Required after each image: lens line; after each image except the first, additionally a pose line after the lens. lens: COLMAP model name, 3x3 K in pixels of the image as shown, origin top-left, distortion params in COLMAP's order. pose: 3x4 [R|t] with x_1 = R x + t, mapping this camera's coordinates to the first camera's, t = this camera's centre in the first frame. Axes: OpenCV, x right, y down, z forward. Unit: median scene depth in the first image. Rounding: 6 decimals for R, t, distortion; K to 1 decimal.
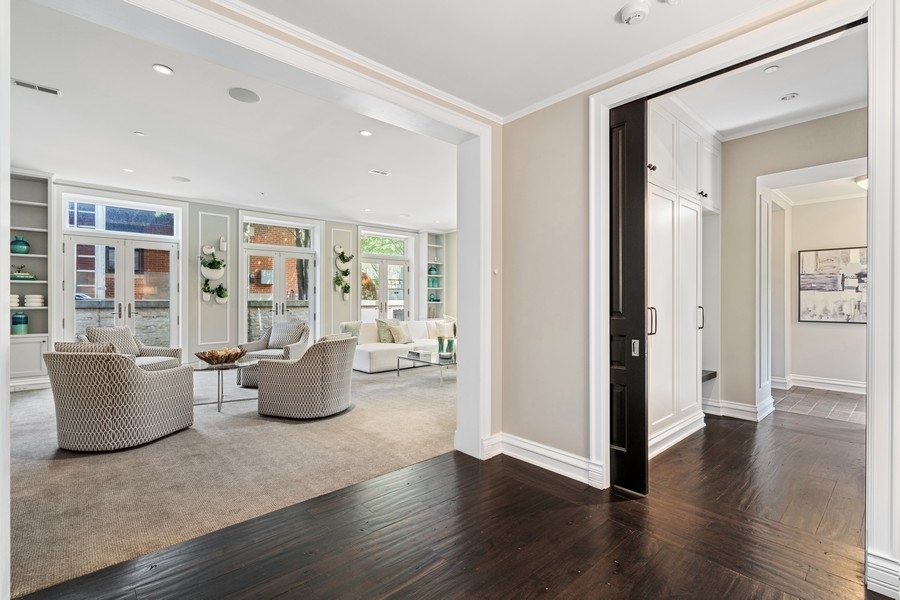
lens RADIAL K [[413.8, 0, 449.6], [0, 413.8, 300.0], [0, 0, 1]] dist [-0.005904, -0.000473]
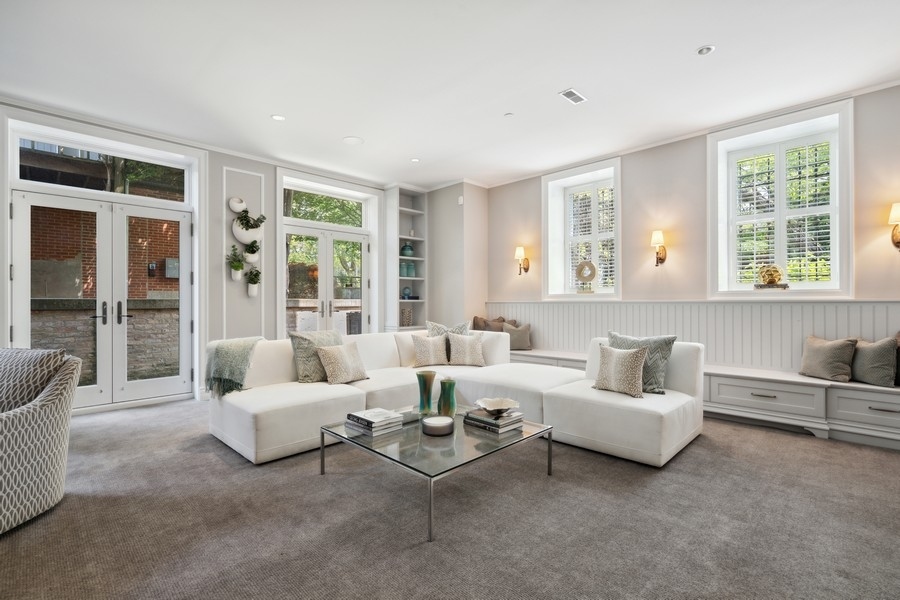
lens RADIAL K [[413.8, 0, 448.1], [0, 413.8, 301.5], [0, 0, 1]] dist [-0.005904, -0.000473]
pose [[0.998632, -0.004104, 0.052130, -0.013333], [0.004254, 0.999987, -0.002771, 0.009188], [-0.052118, 0.002989, 0.998636, 0.396650]]
